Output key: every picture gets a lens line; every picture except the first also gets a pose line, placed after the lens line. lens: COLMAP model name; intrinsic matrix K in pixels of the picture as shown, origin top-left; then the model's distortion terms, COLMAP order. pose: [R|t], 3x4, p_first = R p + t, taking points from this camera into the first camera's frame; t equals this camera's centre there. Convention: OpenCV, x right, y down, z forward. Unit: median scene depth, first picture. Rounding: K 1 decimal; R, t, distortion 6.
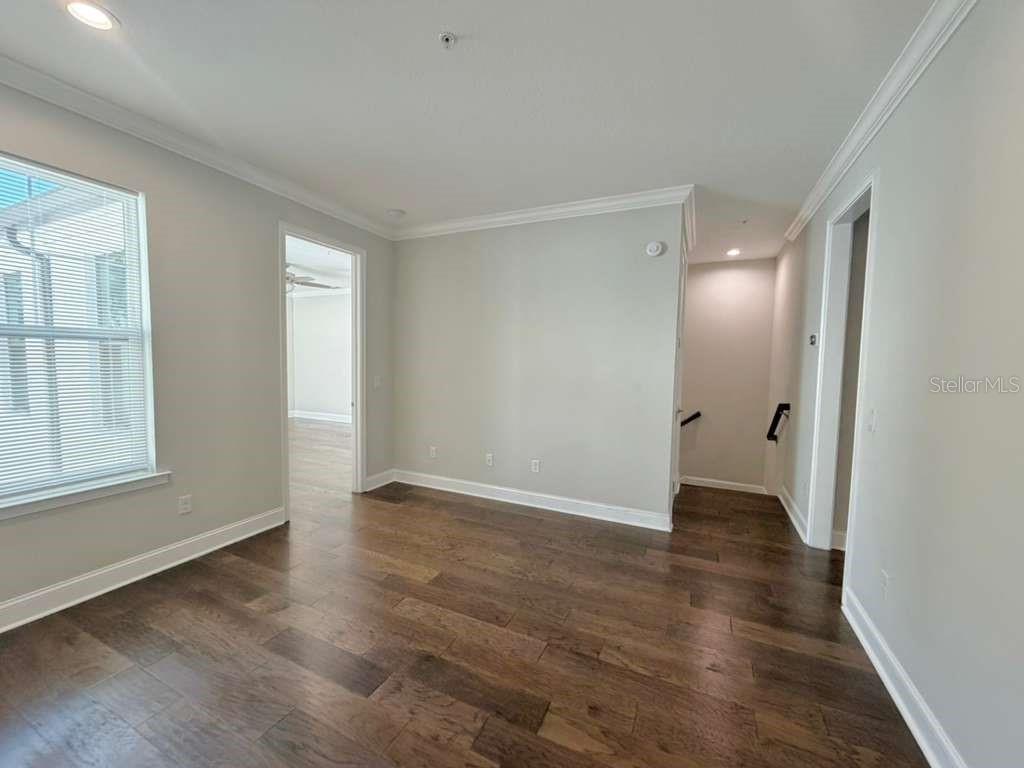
lens RADIAL K [[407.7, 0, 508.8], [0, 407.7, 384.9], [0, 0, 1]] dist [-0.000839, -0.000110]
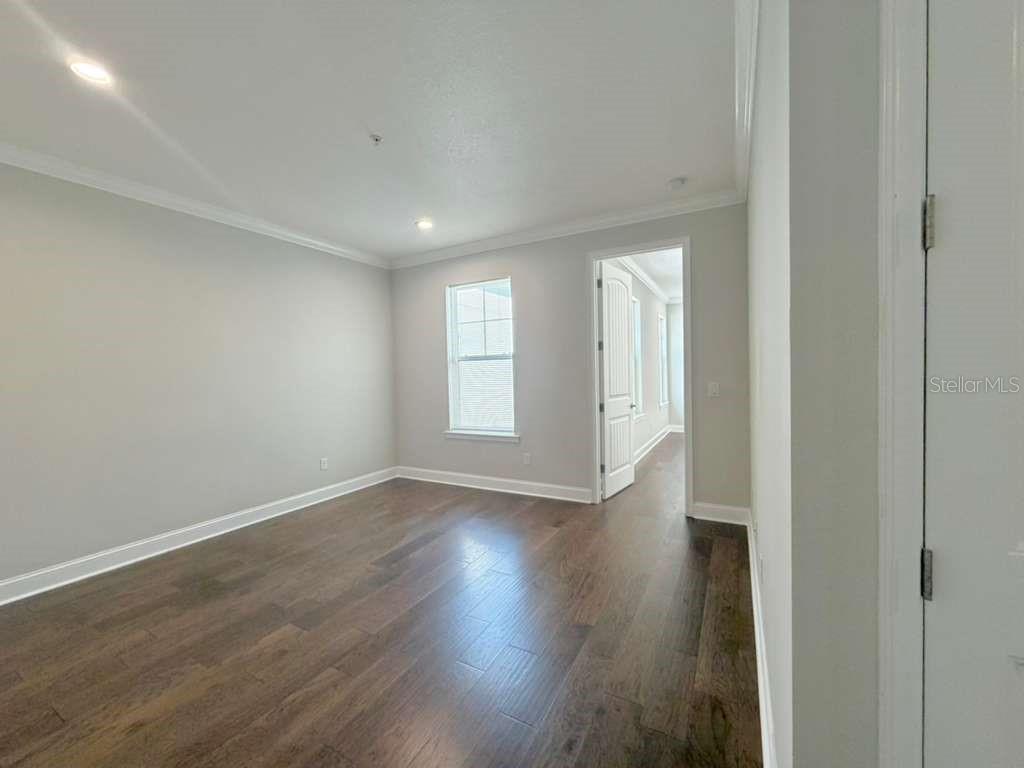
lens RADIAL K [[407.7, 0, 508.8], [0, 407.7, 384.9], [0, 0, 1]] dist [-0.000839, -0.000110]
pose [[-0.059301, 0.019336, -0.998053, 0.841375], [-0.035269, 0.999148, 0.021453, -0.031530], [0.997617, 0.036473, -0.058568, 1.057084]]
